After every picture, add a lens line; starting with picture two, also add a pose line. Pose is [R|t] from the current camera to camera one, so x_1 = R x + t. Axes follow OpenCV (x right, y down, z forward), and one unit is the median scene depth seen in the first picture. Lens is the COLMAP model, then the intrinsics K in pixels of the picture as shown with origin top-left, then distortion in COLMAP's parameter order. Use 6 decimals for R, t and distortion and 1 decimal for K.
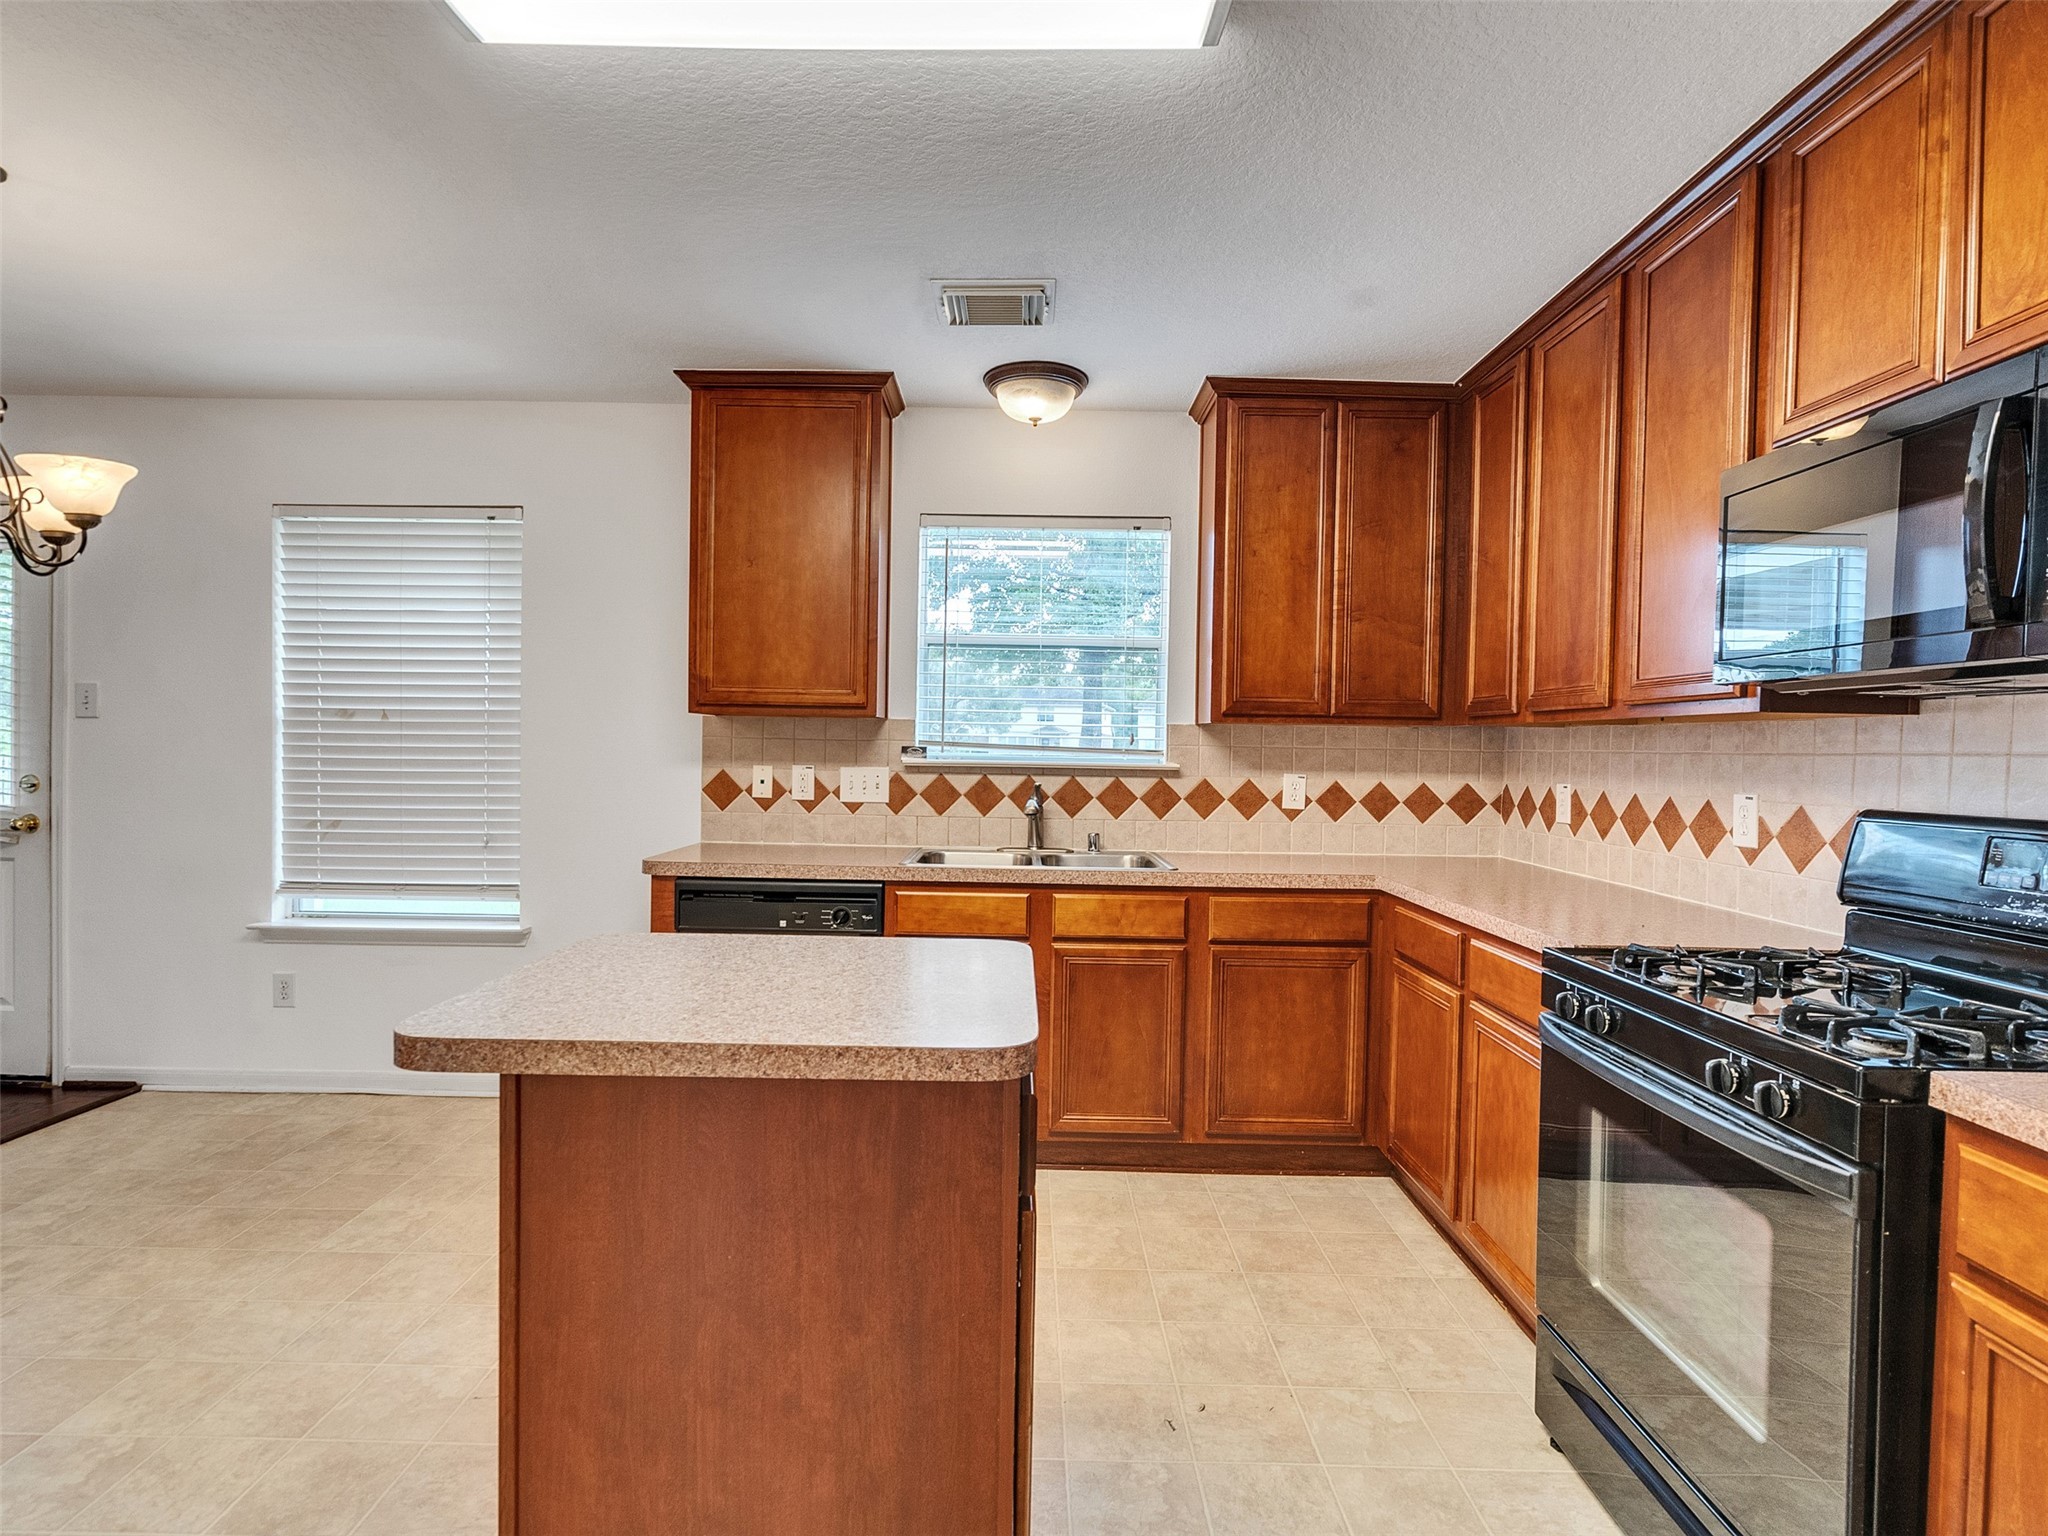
lens RADIAL K [[1047.6, 0, 1014.3], [0, 1047.6, 769.5], [0, 0, 1]] dist [-0.008590, 0.007233]
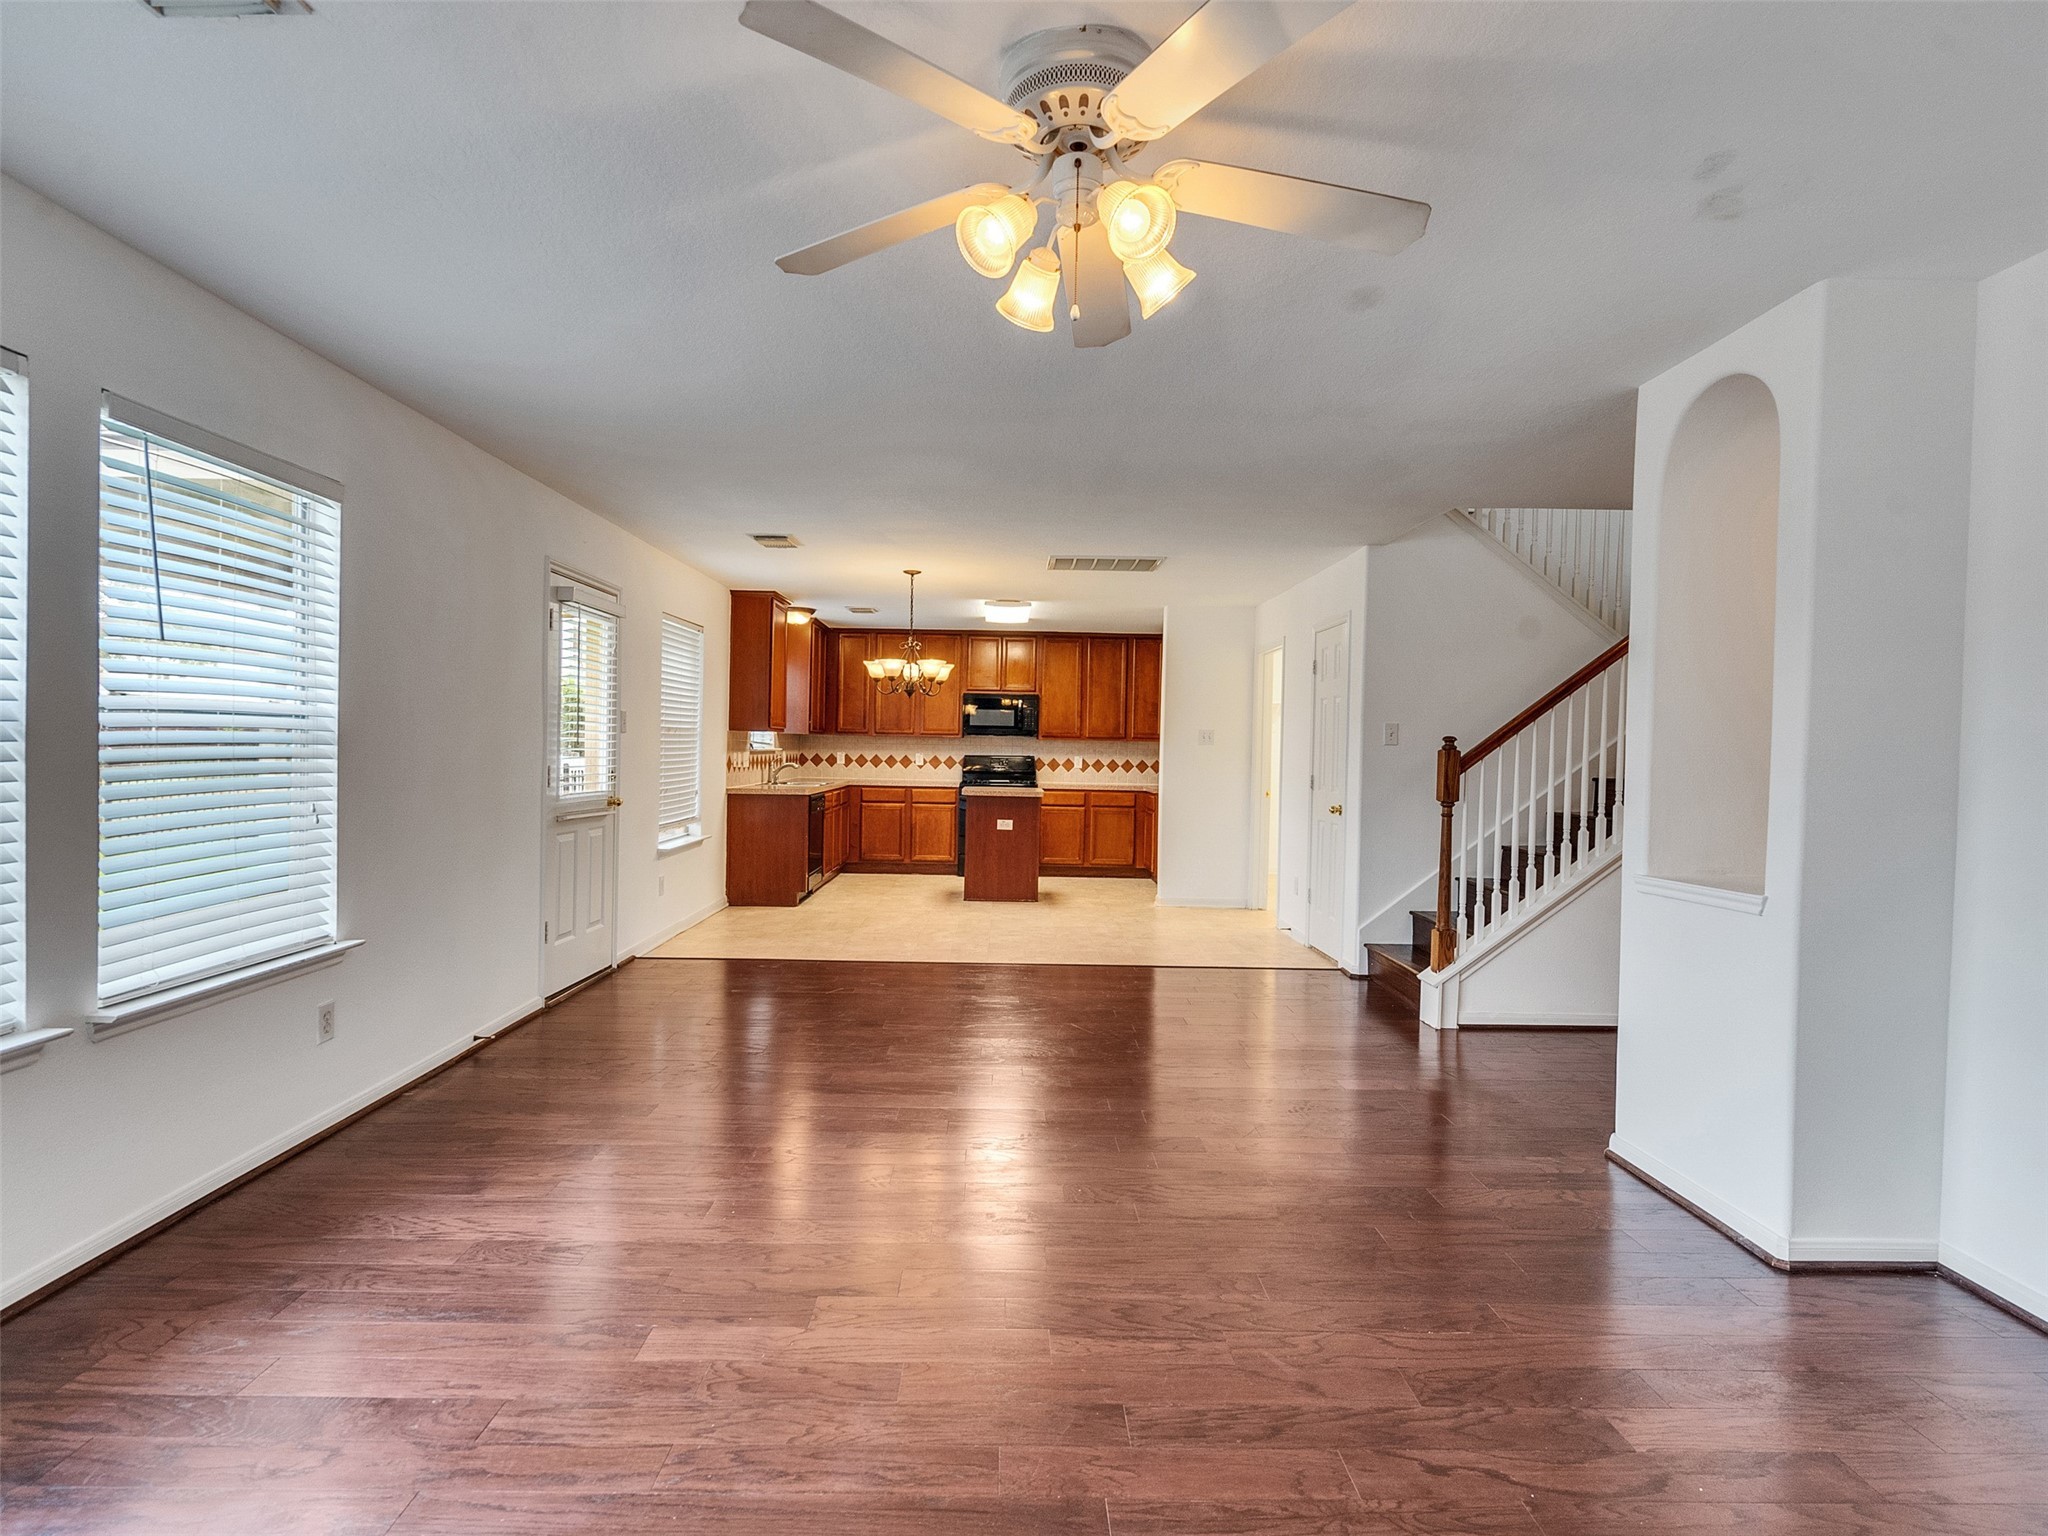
lens RADIAL K [[1047.6, 0, 1014.3], [0, 1047.6, 769.5], [0, 0, 1]] dist [-0.008590, 0.007233]
pose [[-0.012671, -0.039899, 0.999123, -2.519909], [0.002035, 0.999200, 0.039928, -0.056770], [-0.999918, 0.002539, -0.012579, 0.430608]]
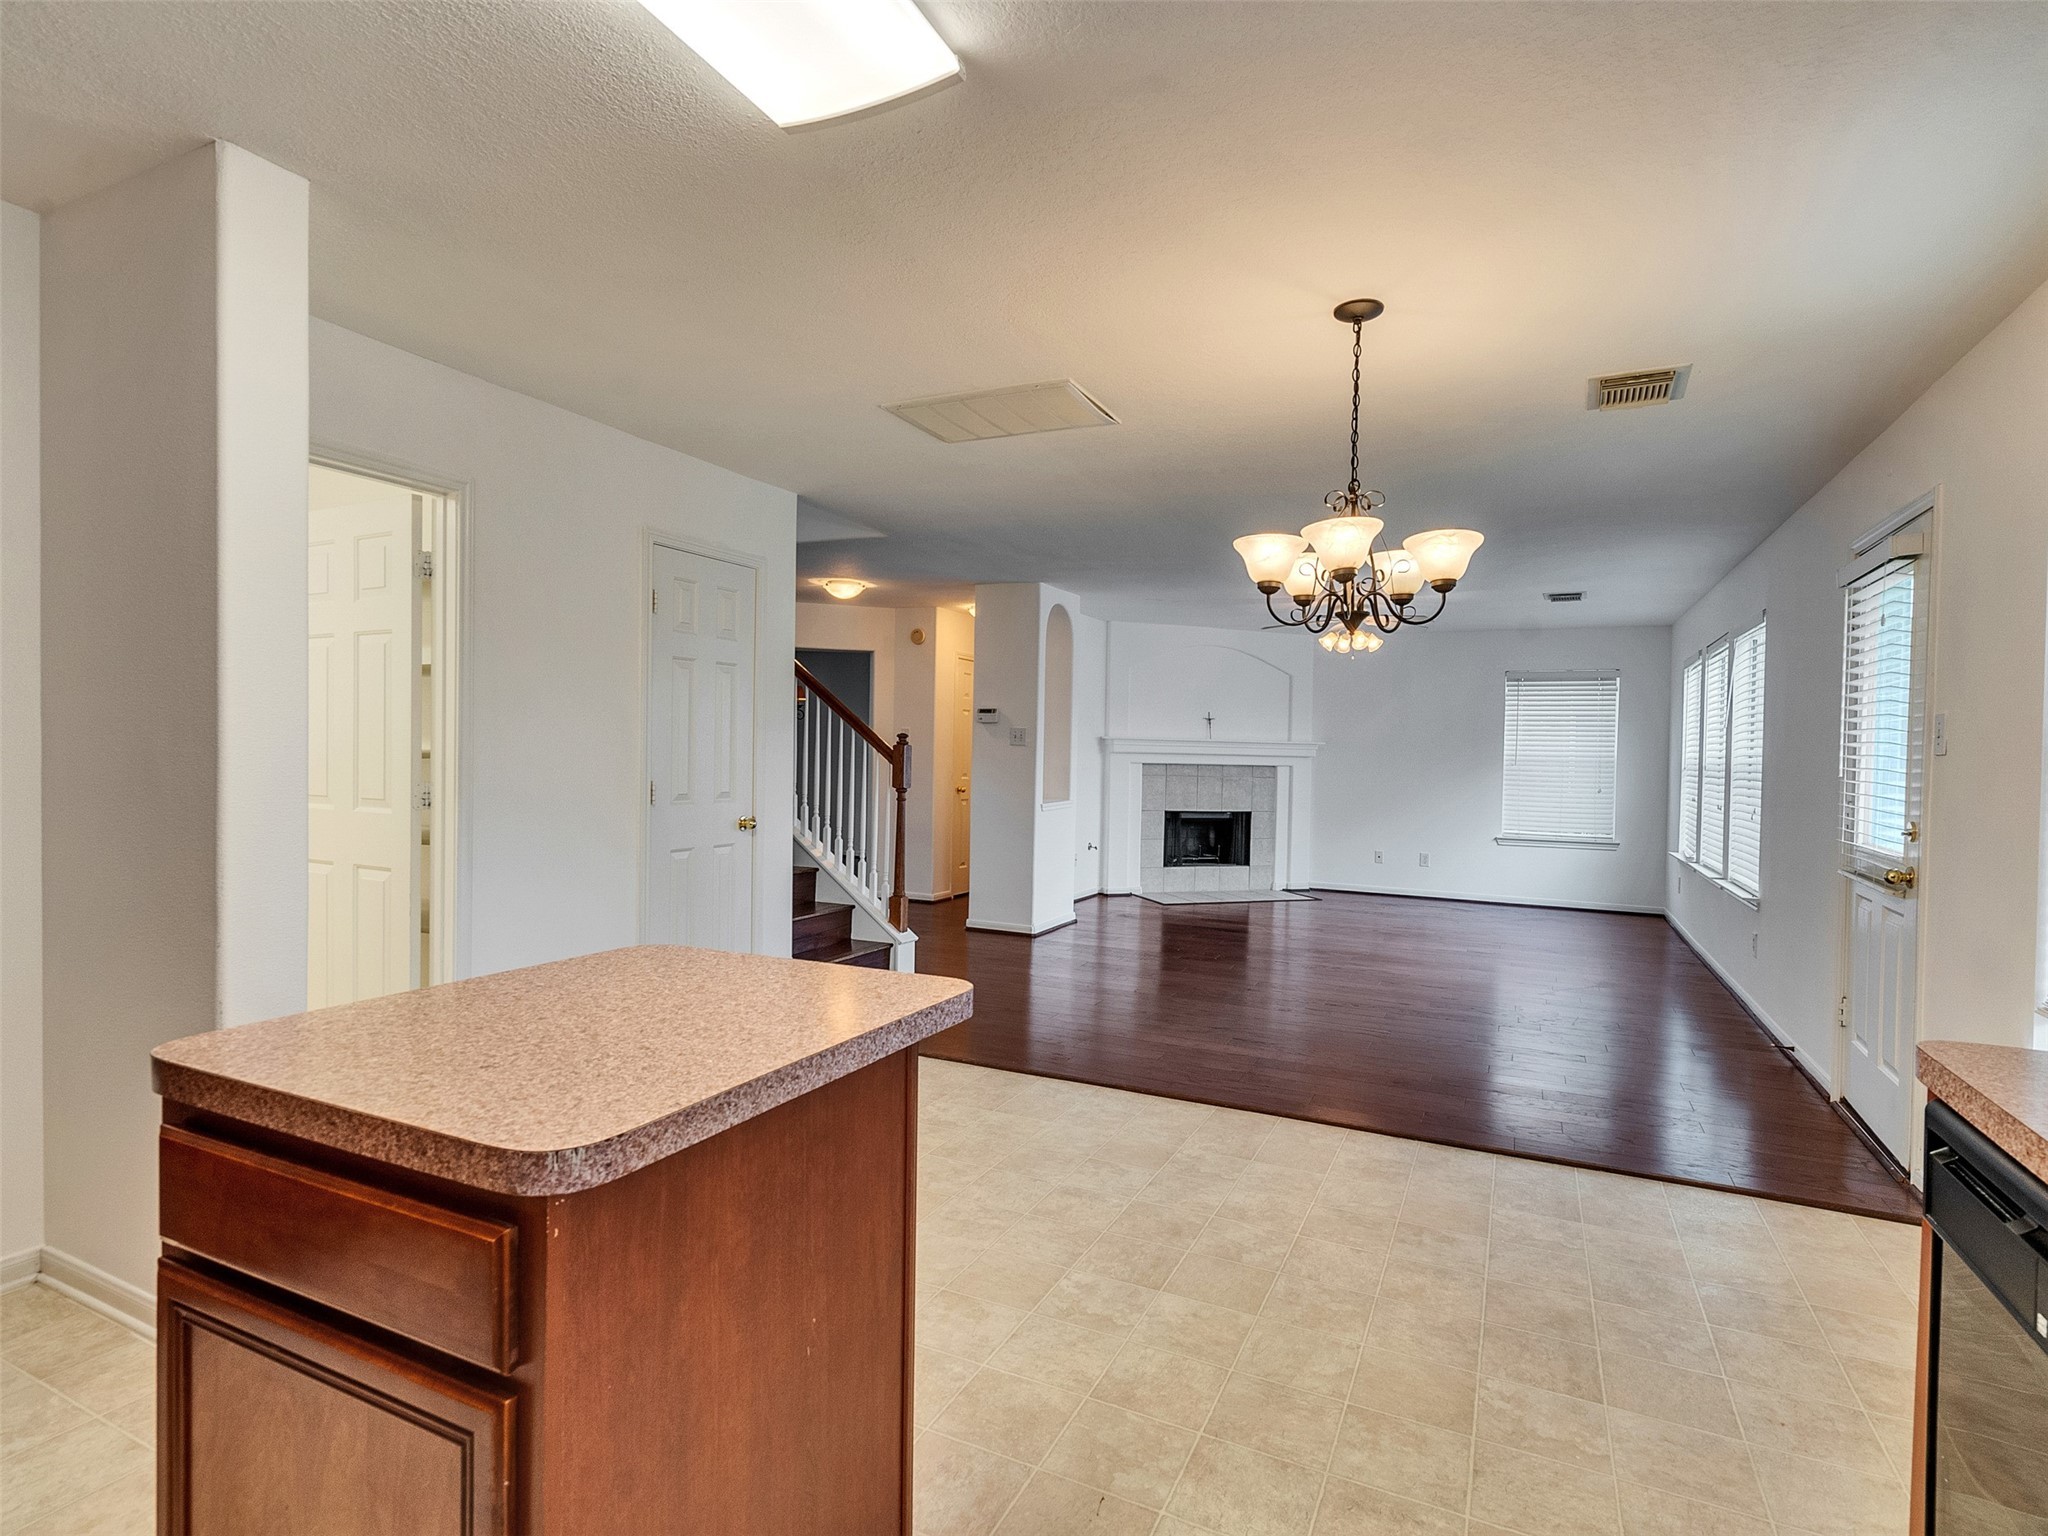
lens RADIAL K [[1047.6, 0, 1014.3], [0, 1047.6, 769.5], [0, 0, 1]] dist [-0.008590, 0.007233]
pose [[-0.434362, -0.013096, -0.900643, 0.178048], [-0.046990, 0.998862, 0.008139, -0.010512], [0.899512, 0.045857, -0.434484, 0.709761]]
